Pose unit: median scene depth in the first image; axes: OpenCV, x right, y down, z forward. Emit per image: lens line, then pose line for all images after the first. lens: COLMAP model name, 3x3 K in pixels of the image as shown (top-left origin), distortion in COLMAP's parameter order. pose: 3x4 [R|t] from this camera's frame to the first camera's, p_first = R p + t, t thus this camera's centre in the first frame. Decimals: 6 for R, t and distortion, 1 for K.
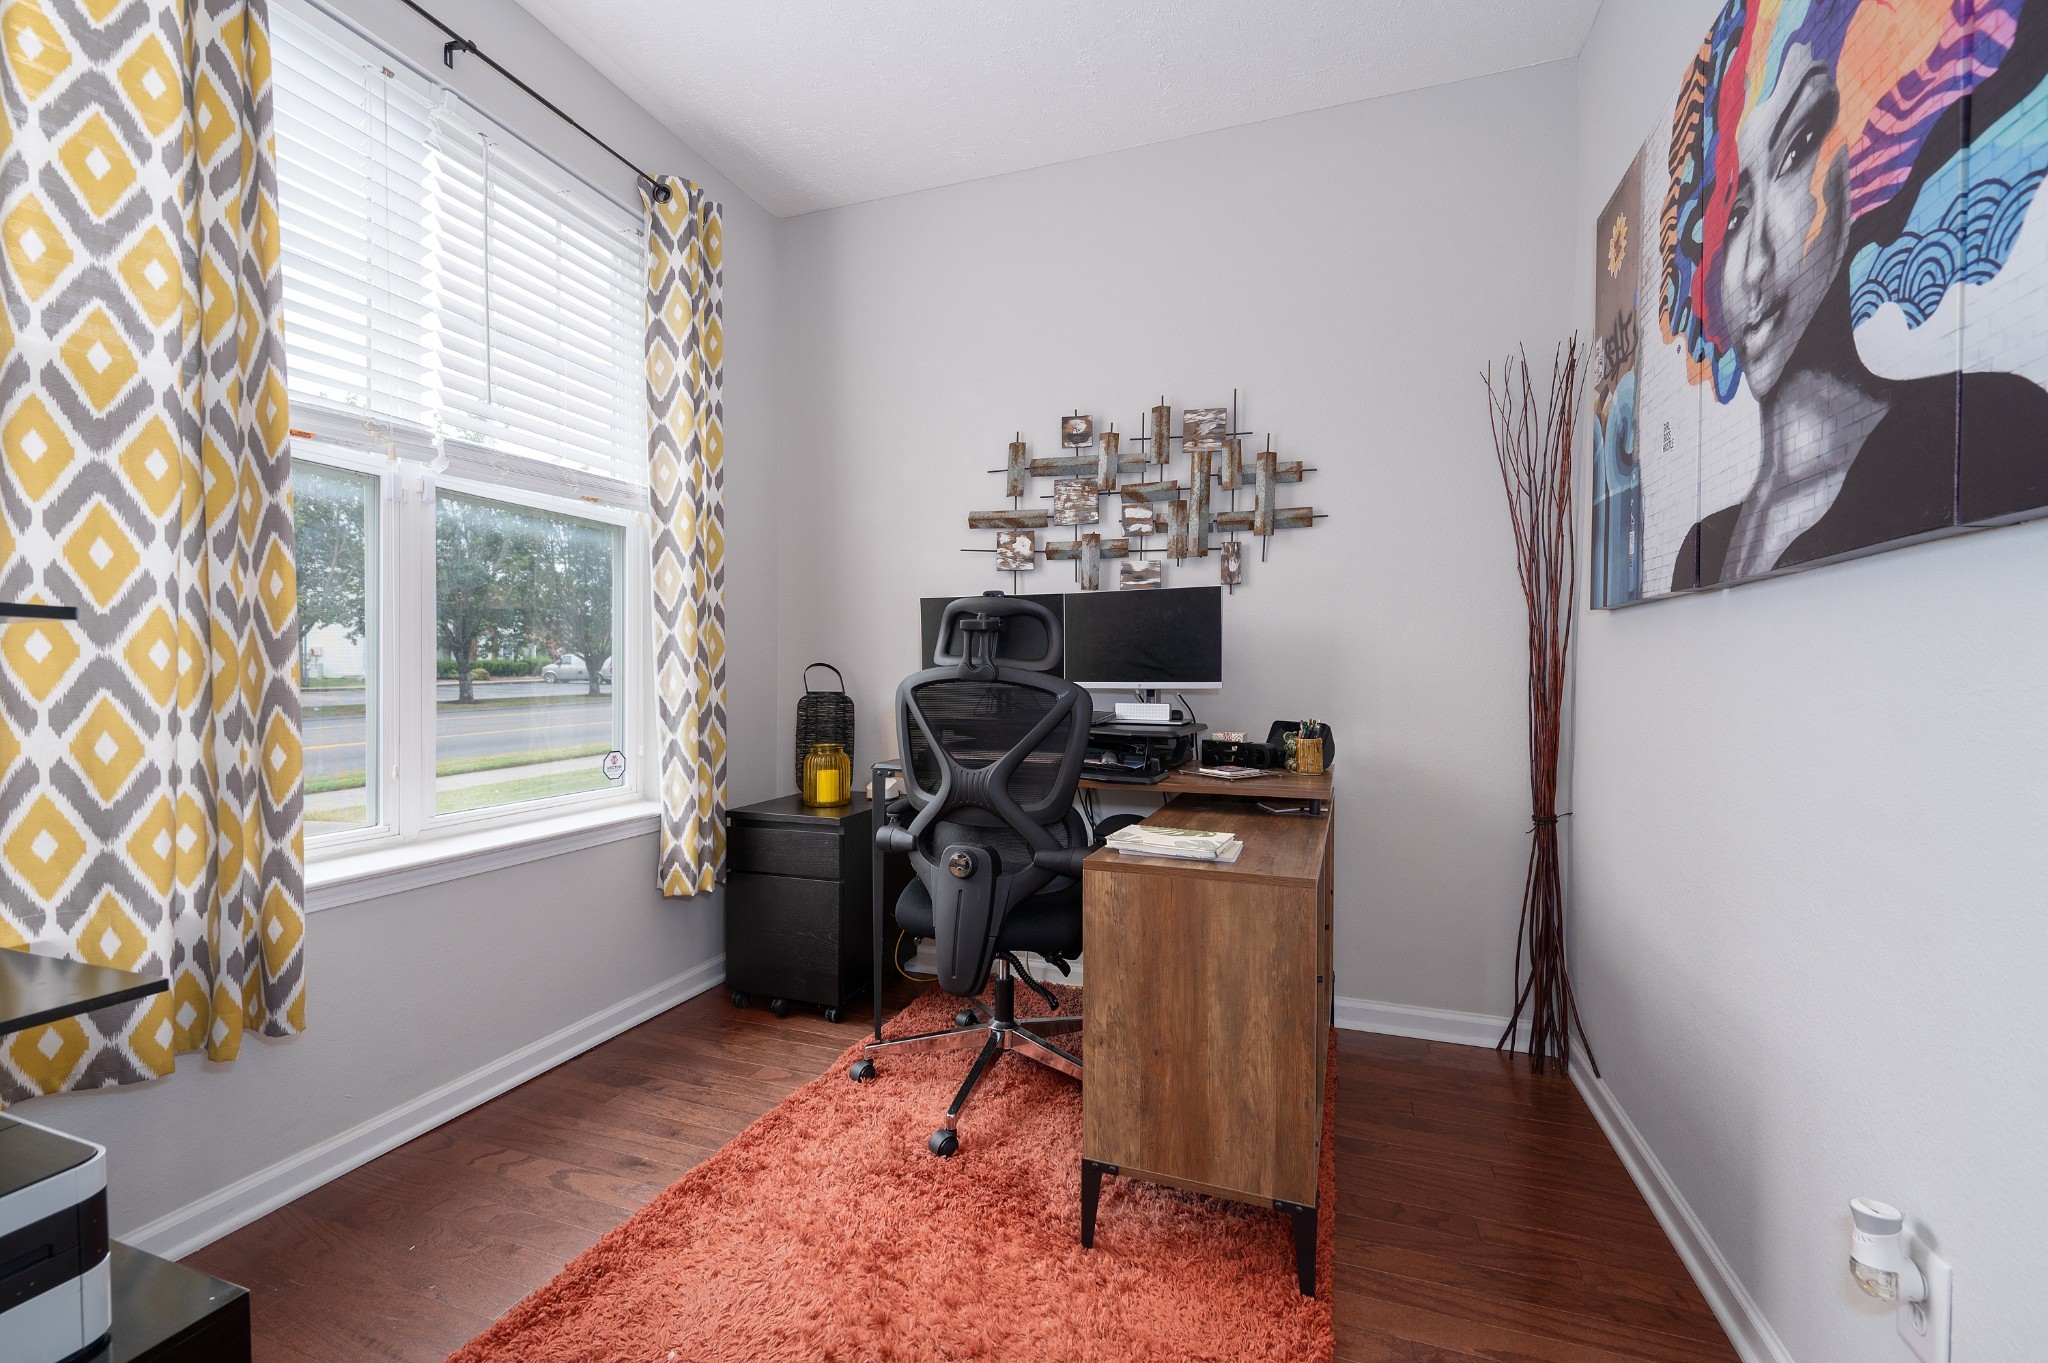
lens RADIAL K [[884.7, 0, 1013.8], [0, 884.7, 676.7], [0, 0, 1]] dist [-0.001200, -0.000062]
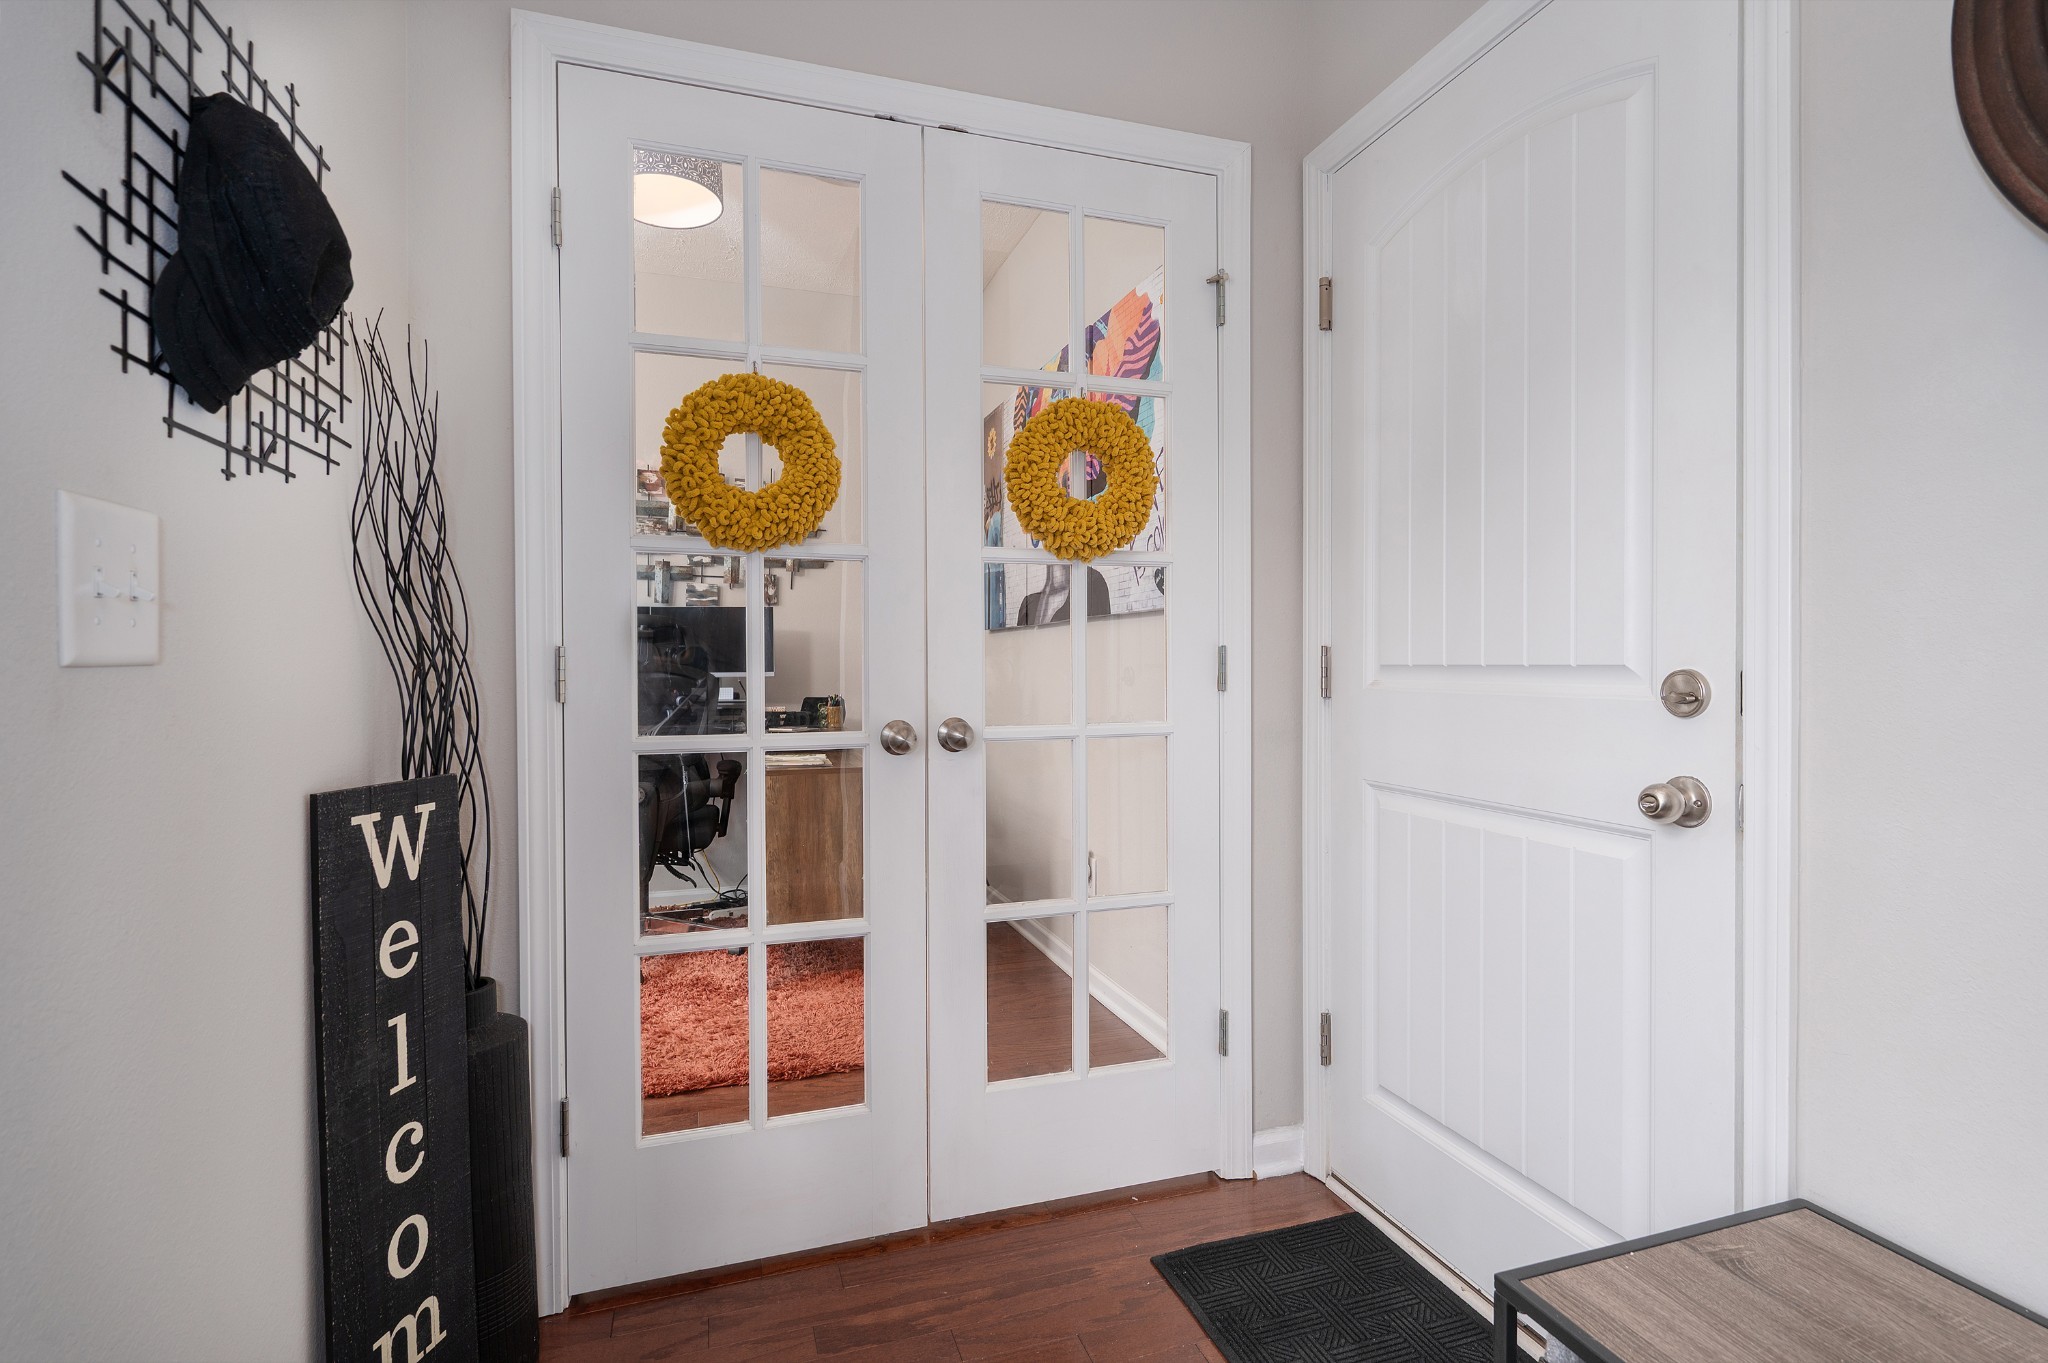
lens RADIAL K [[884.7, 0, 1013.8], [0, 884.7, 676.7], [0, 0, 1]] dist [-0.001200, -0.000062]
pose [[0.802307, -0.015964, 0.596698, -0.300461], [0.010791, 0.999867, 0.012240, 0.000398], [-0.596814, -0.003381, 0.802372, -0.395794]]
